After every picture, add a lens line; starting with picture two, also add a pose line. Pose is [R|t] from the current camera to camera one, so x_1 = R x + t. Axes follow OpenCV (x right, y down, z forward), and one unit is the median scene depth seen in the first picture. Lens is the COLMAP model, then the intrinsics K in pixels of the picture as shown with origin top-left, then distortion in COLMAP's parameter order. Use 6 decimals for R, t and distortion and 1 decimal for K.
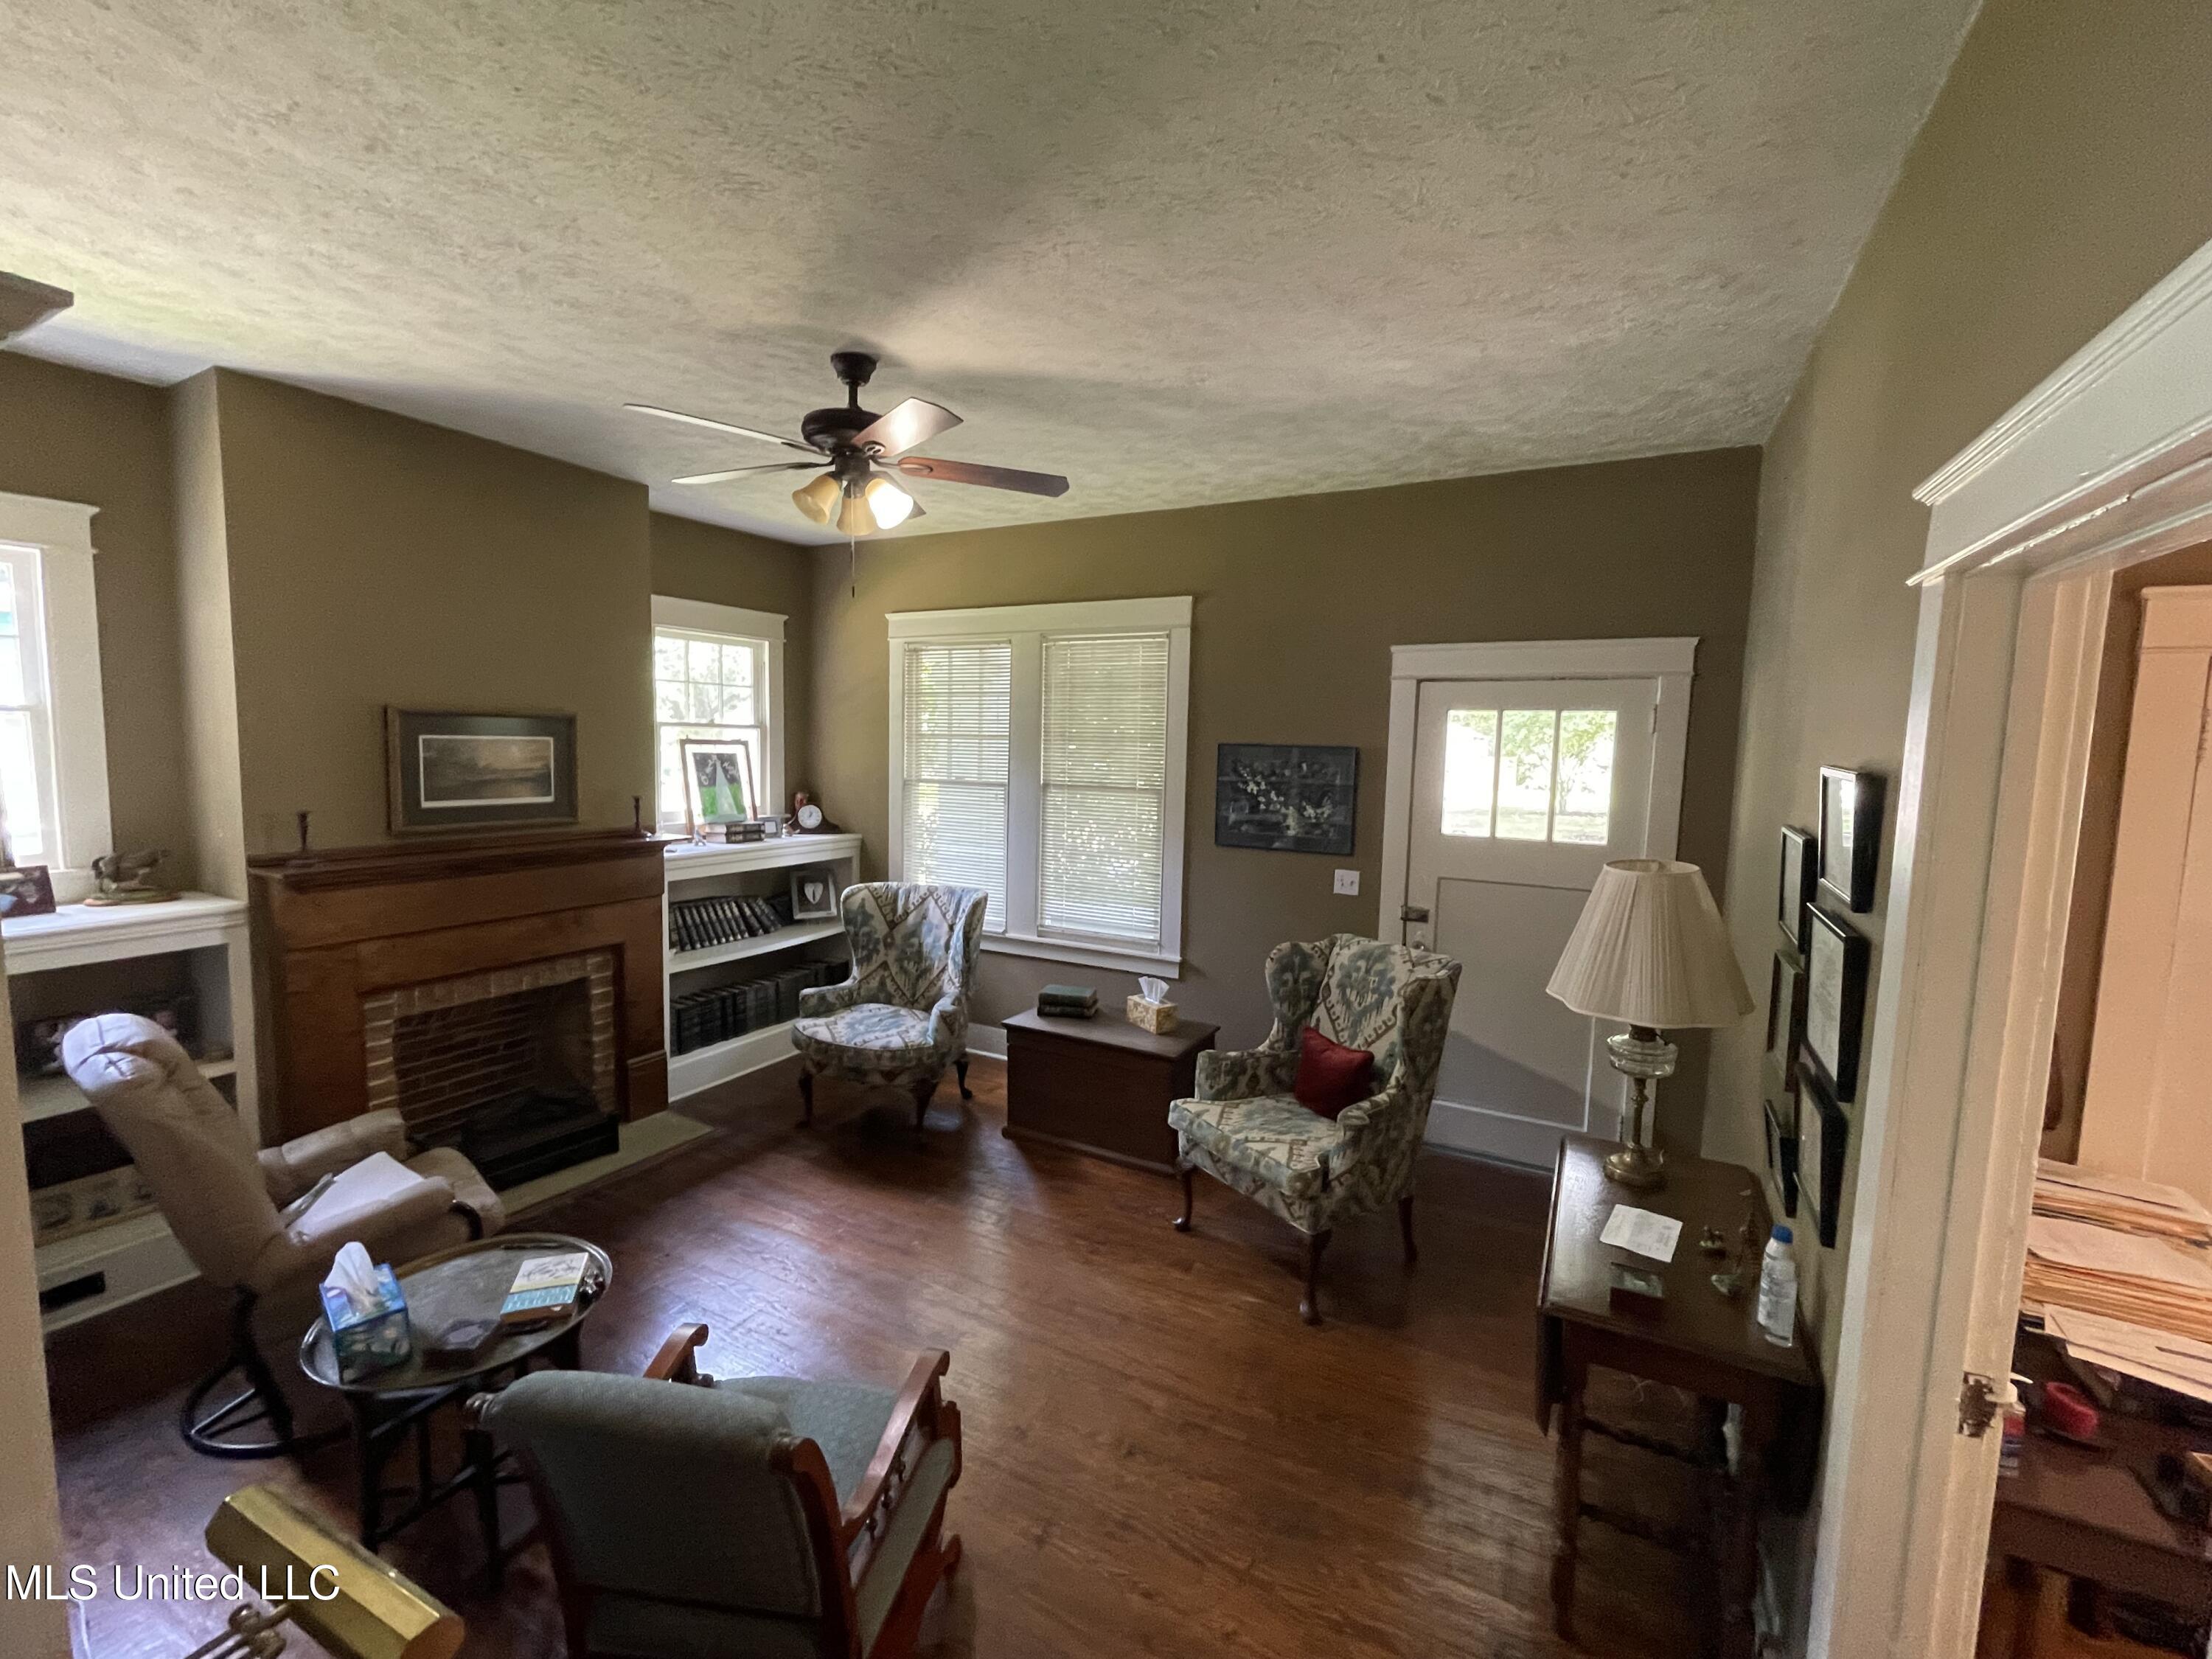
lens RADIAL K [[905.4, 0, 1121.6], [0, 905.4, 825.5], [0, 0, 1]] dist [-0.000103, -0.000010]
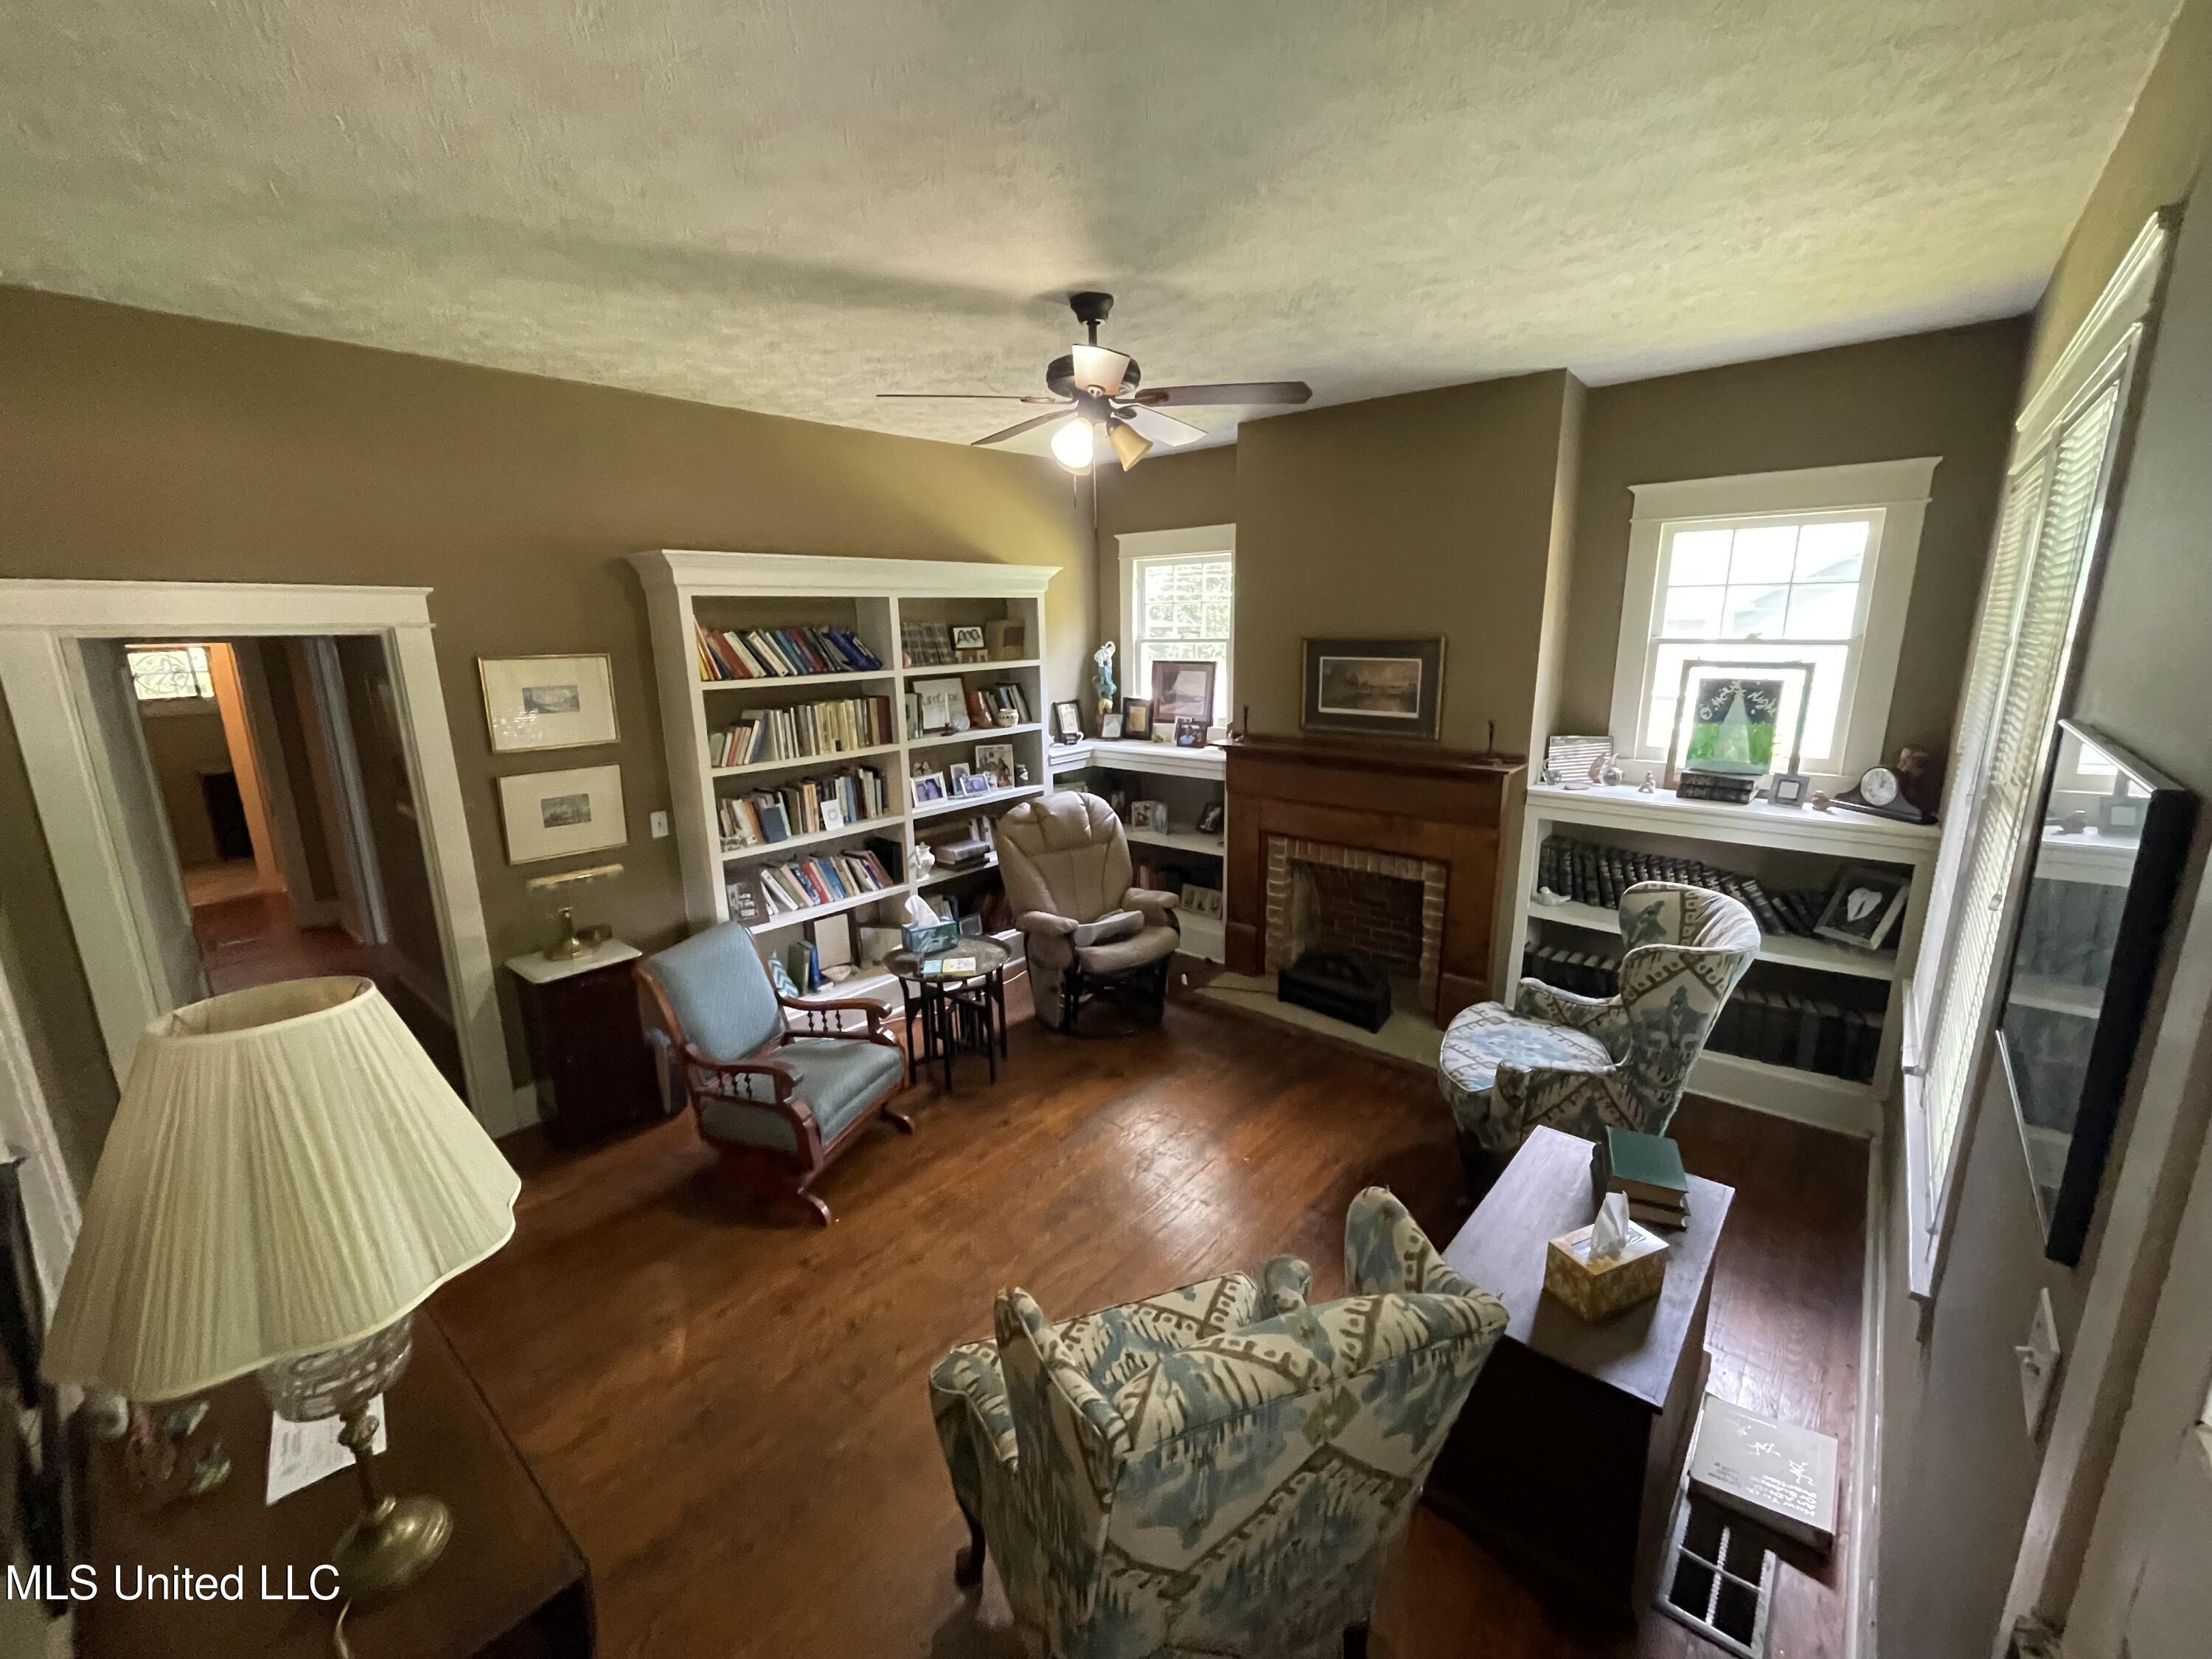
lens RADIAL K [[905.4, 0, 1121.6], [0, 905.4, 825.5], [0, 0, 1]] dist [-0.000103, -0.000010]
pose [[-0.205715, 0.195299, -0.958926, 0.494222], [-0.086602, 0.972407, 0.216623, -0.098759], [0.974773, 0.127608, -0.183125, 0.803234]]
